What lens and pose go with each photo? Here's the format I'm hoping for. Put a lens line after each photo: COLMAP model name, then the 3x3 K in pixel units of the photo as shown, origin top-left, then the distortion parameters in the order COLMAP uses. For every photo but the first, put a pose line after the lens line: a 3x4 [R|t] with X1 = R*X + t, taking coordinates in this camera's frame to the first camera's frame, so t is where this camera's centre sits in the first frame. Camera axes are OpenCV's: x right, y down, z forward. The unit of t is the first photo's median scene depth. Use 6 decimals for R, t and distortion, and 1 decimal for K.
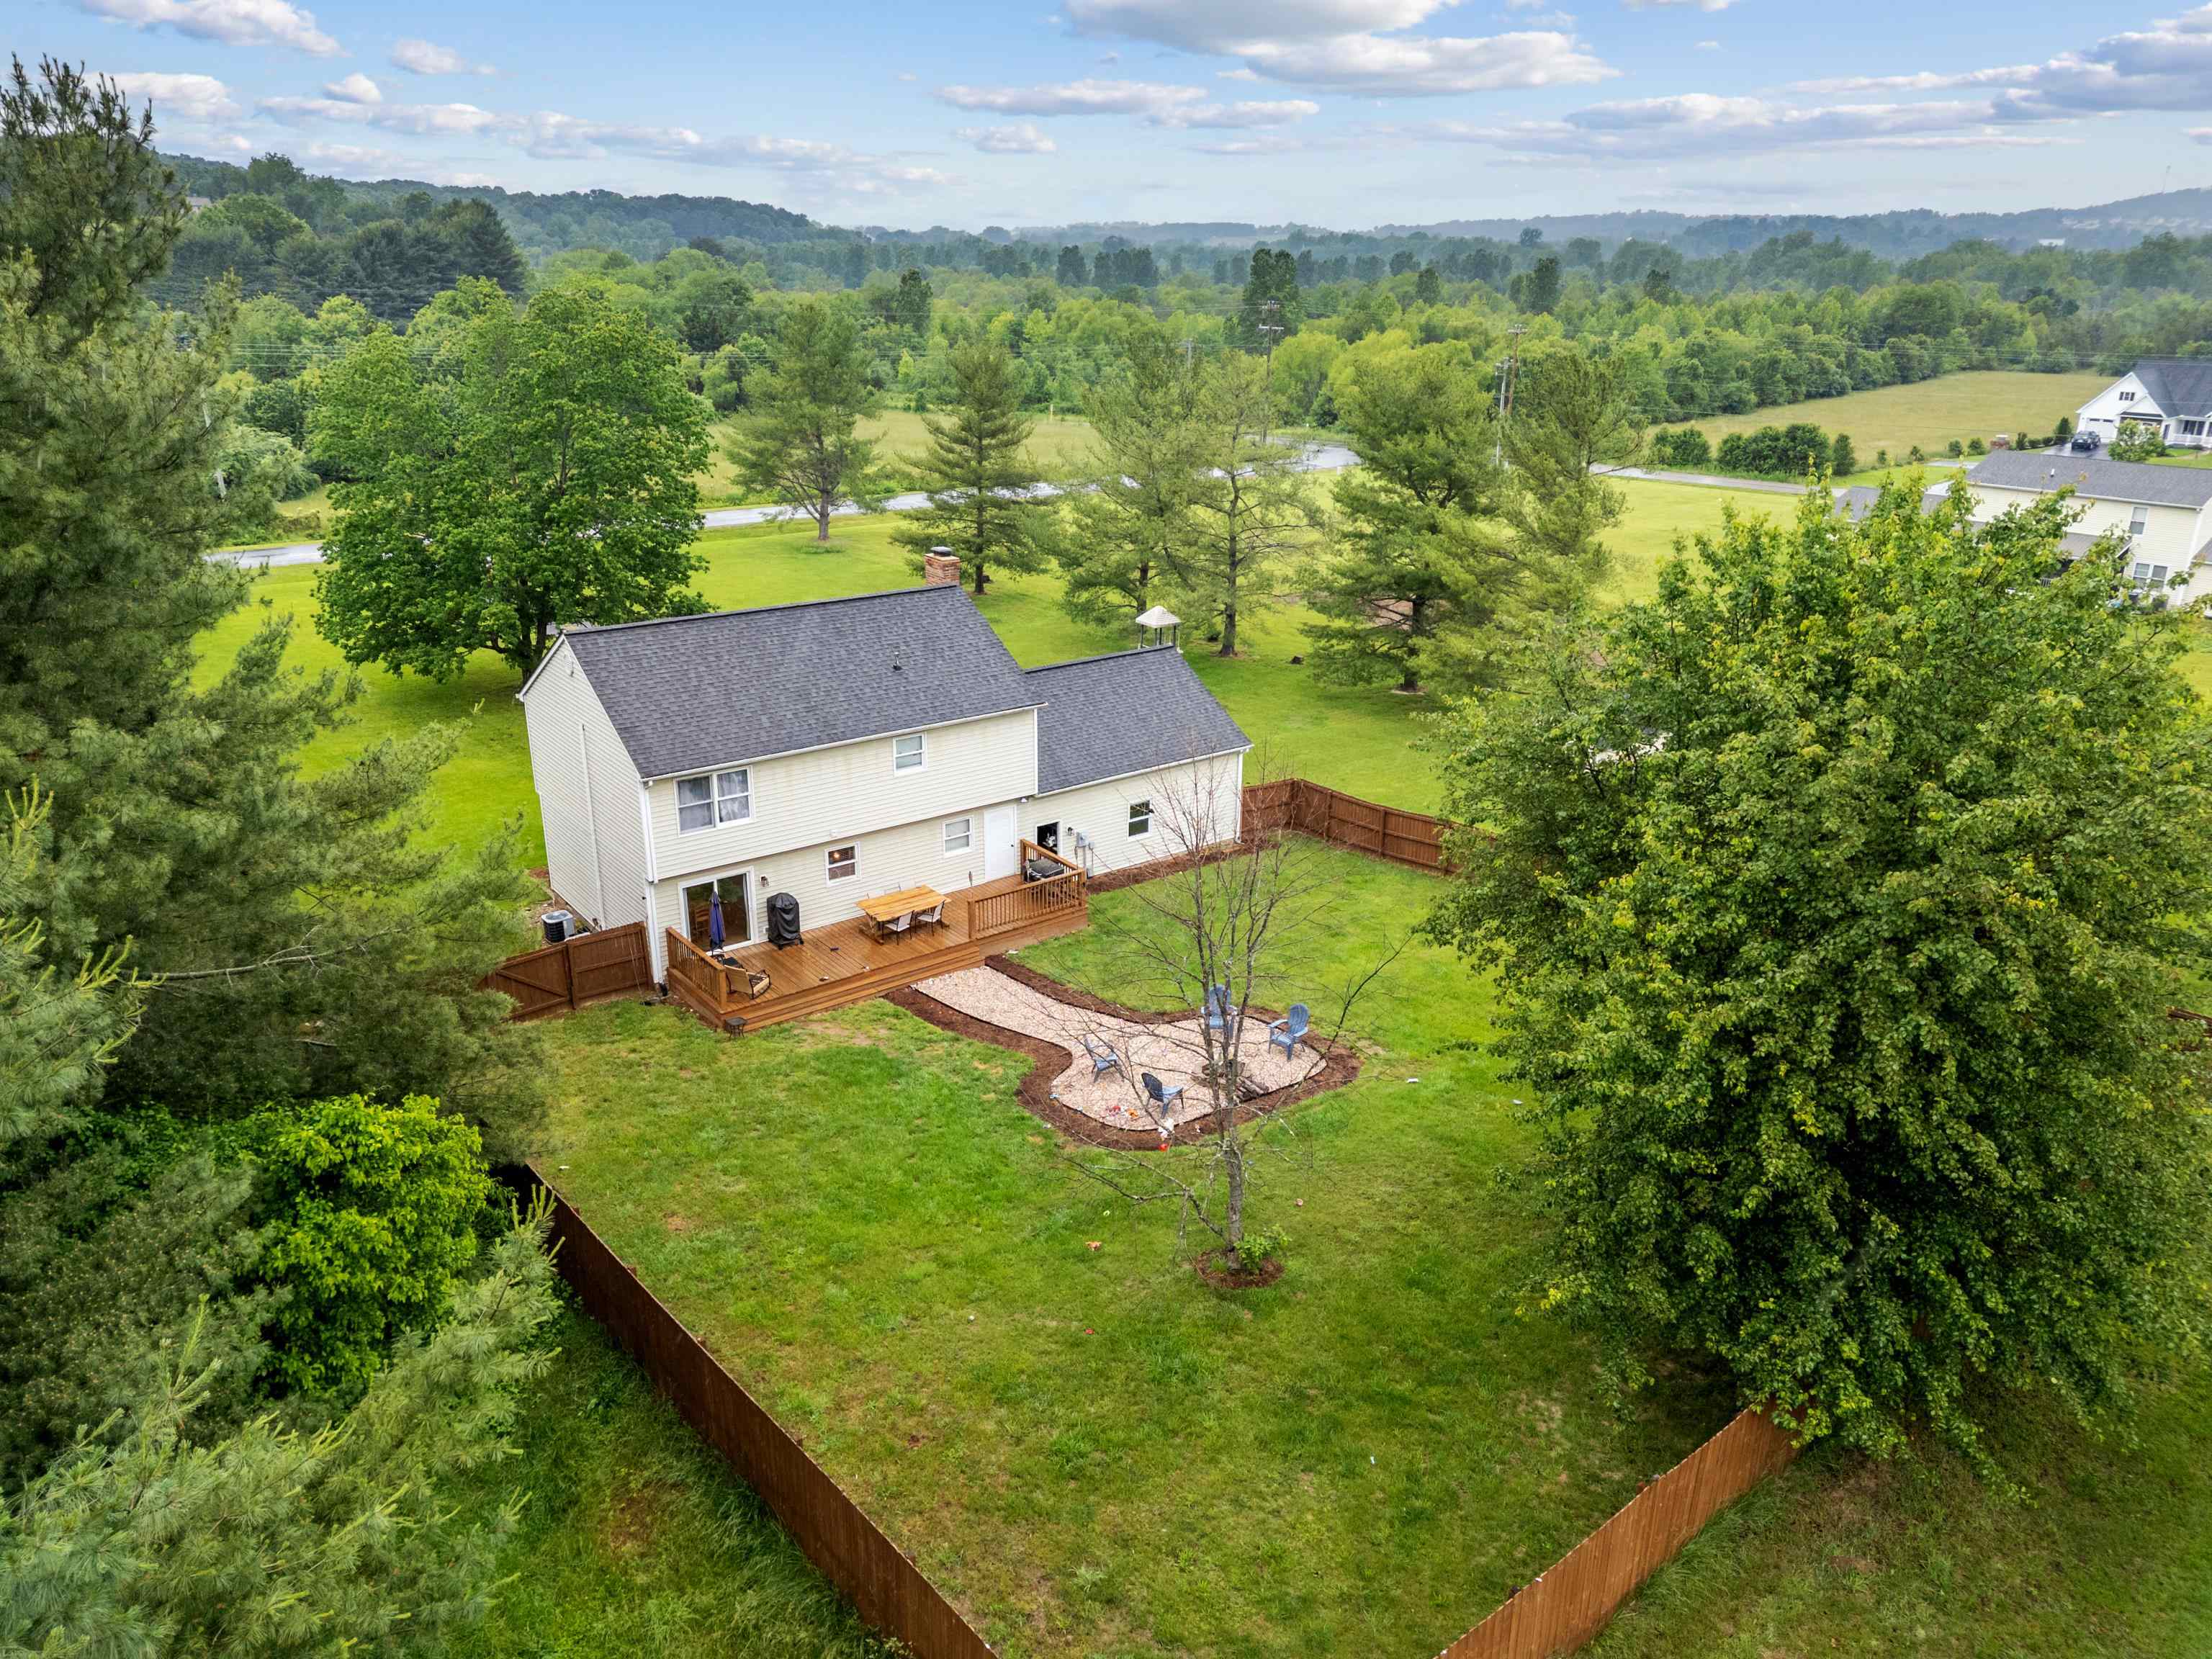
lens RADIAL K [[1525.1, 0, 1106.0], [0, 1525.1, 829.5], [0, 0, 1]] dist [0.090634, -0.083055]
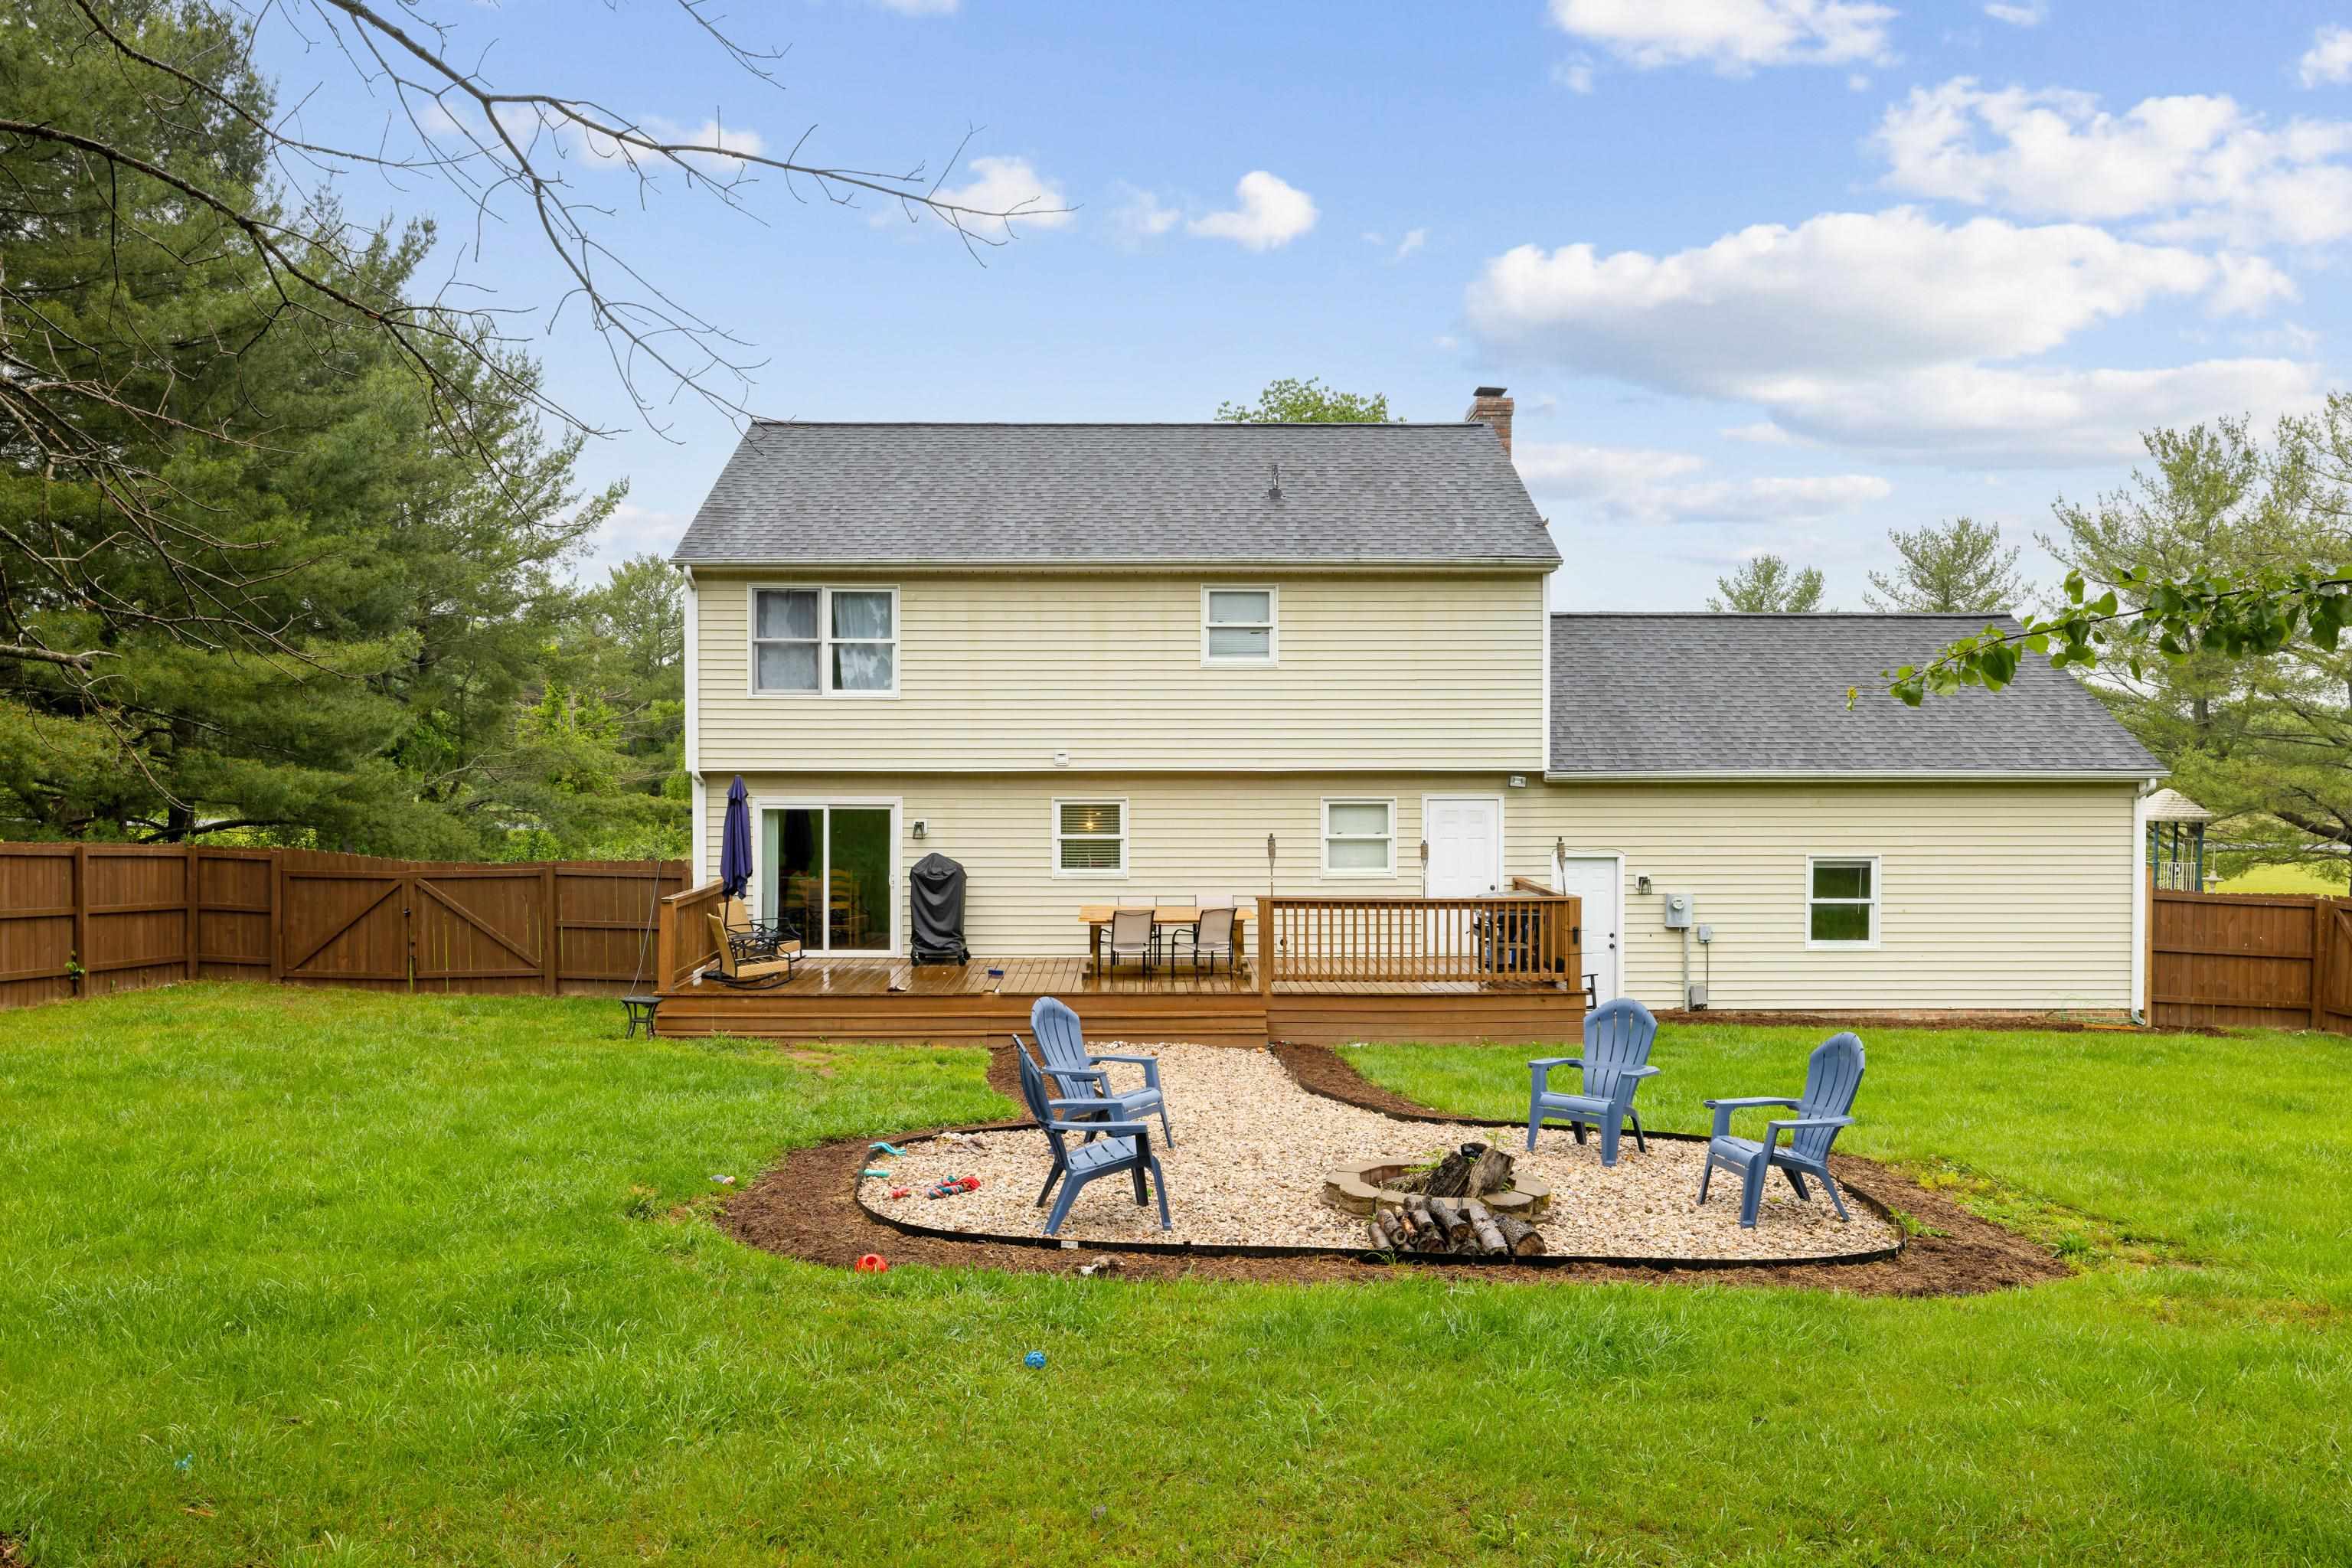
lens RADIAL K [[1661.3, 0, 1176.0], [0, 1661.3, 784.0], [0, 0, 1]] dist [0.004599, 0.001100]
pose [[0.806980, -0.000550, -0.590578, 0.178780], [-0.199430, 0.941005, -0.273382, 0.155294], [0.555887, 0.338393, 0.759263, 0.615115]]
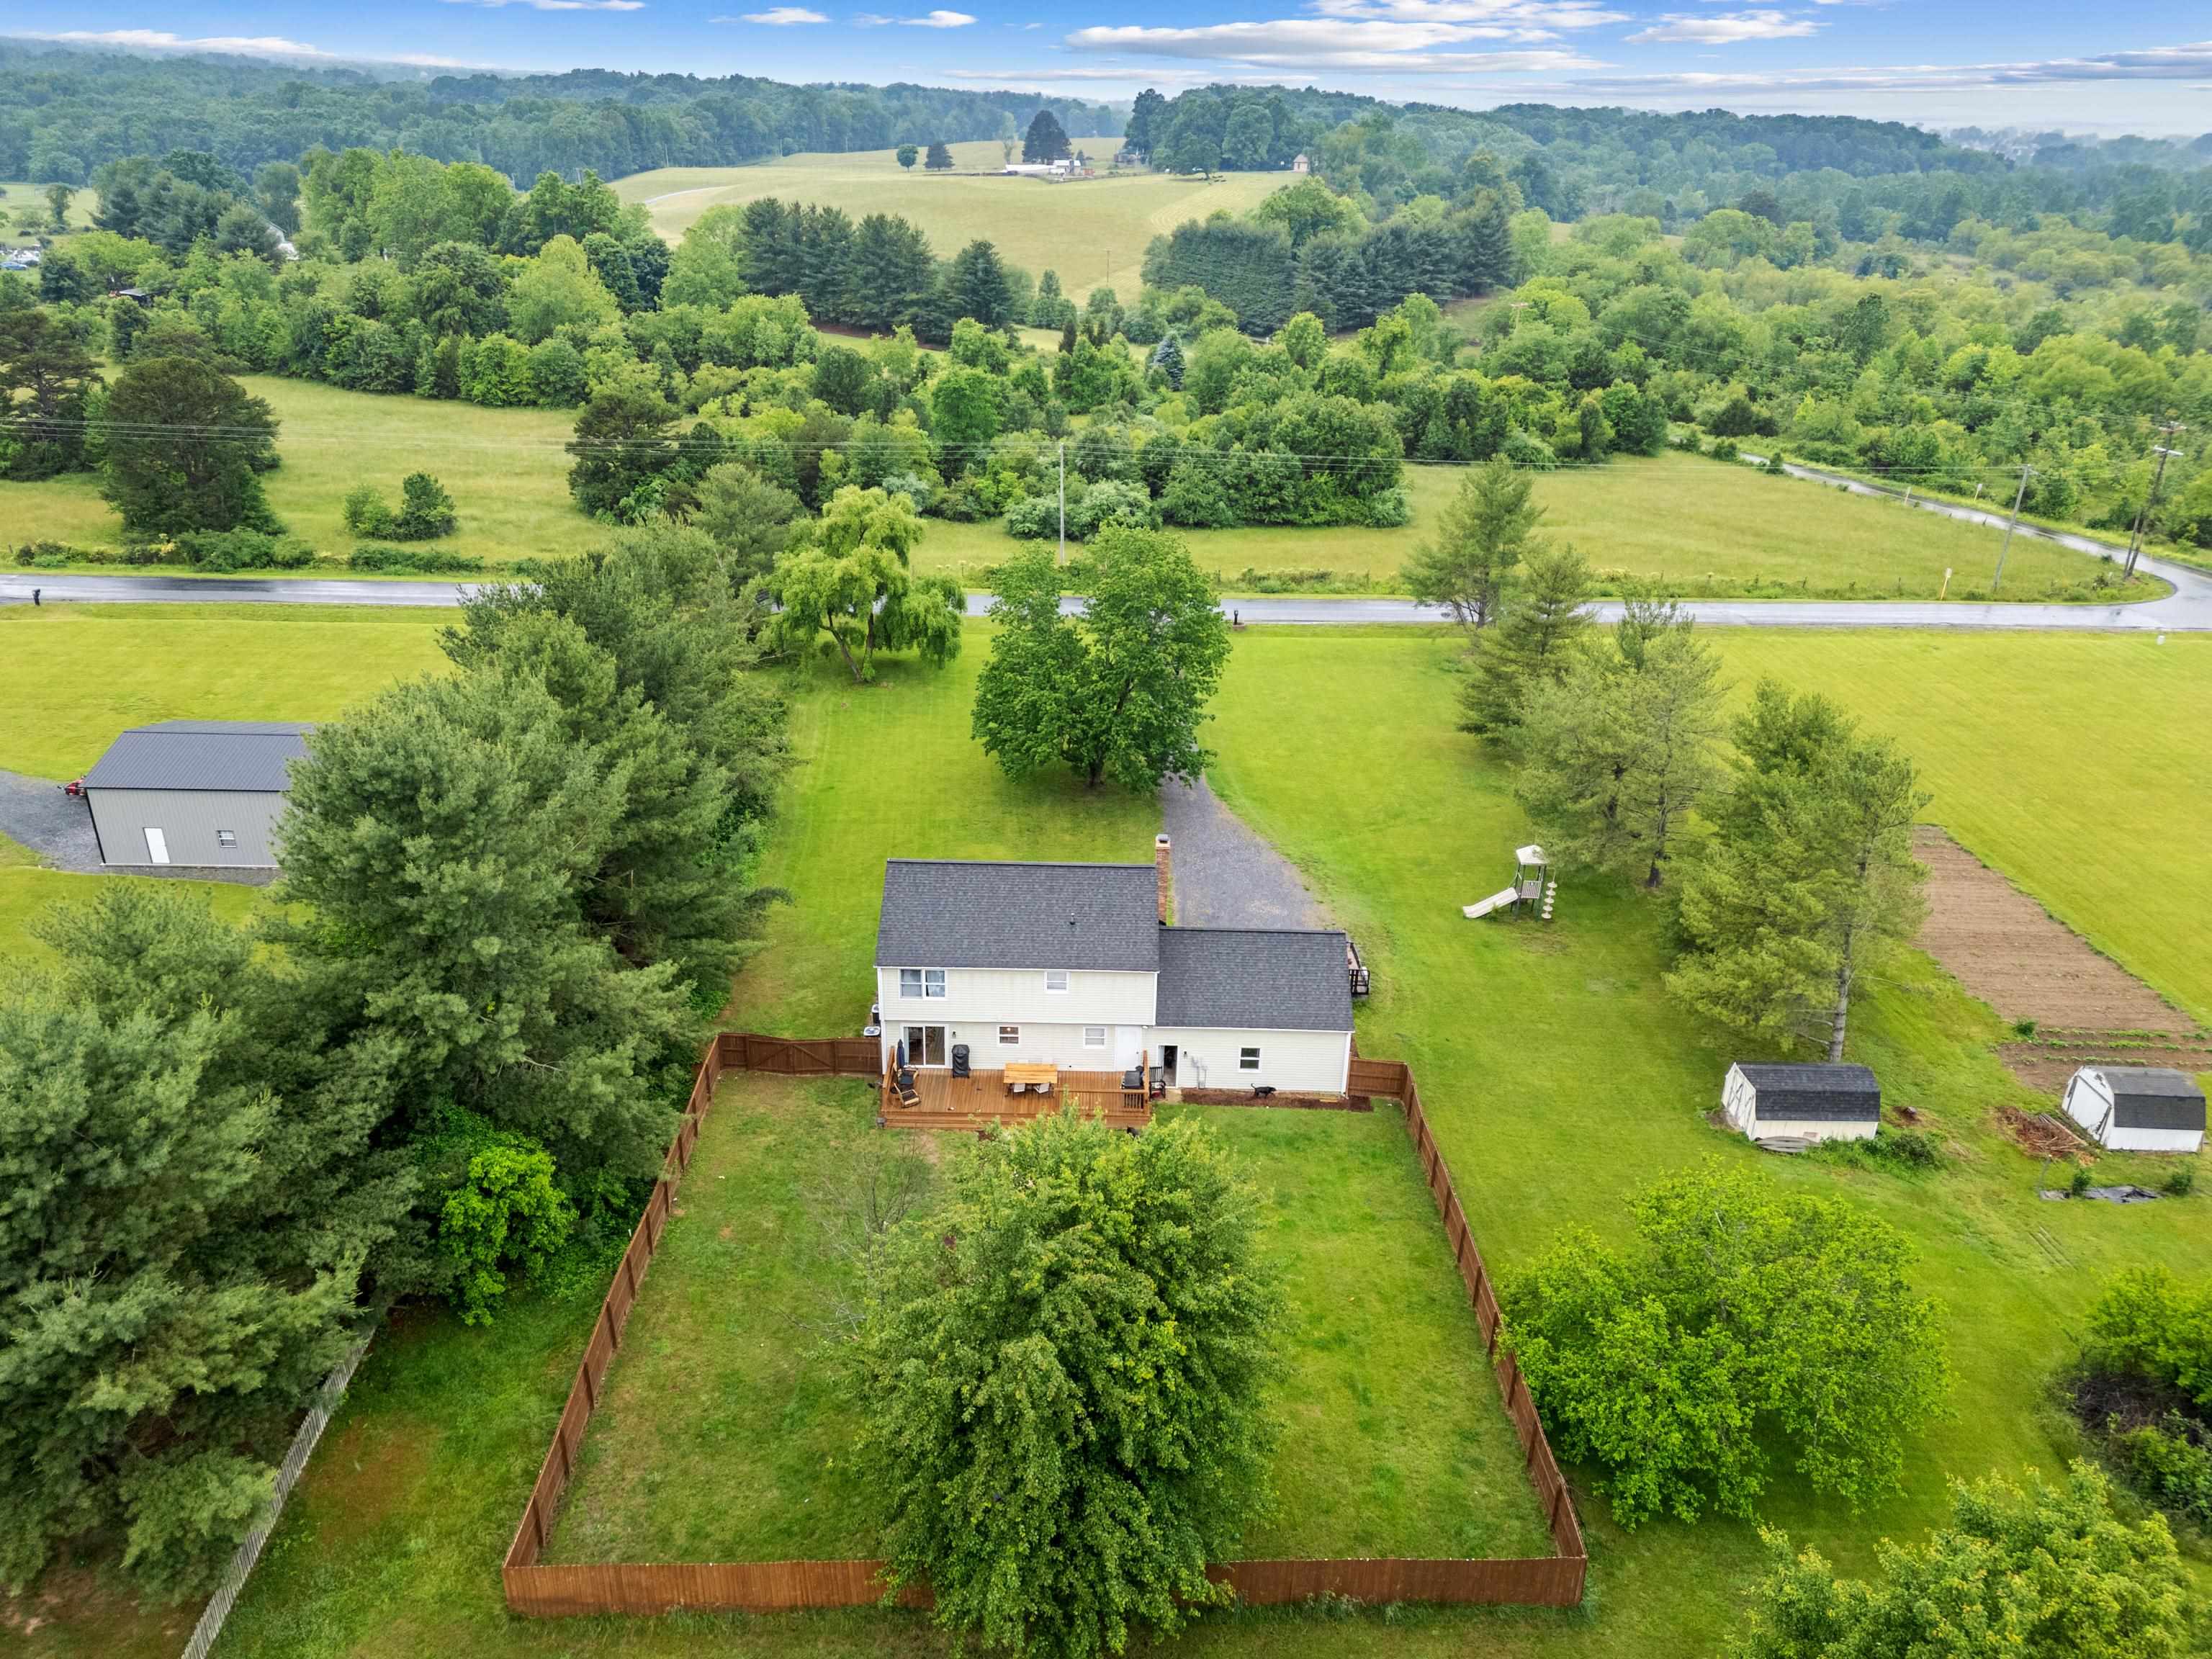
lens RADIAL K [[1525.1, 0, 1106.0], [0, 1525.1, 829.5], [0, 0, 1]] dist [0.090634, -0.083055]
pose [[0.786217, 0.258296, -0.561379, 0.759405], [-0.221075, 0.965896, 0.134801, -0.431079], [0.577052, 0.018124, 0.816506, -0.238526]]
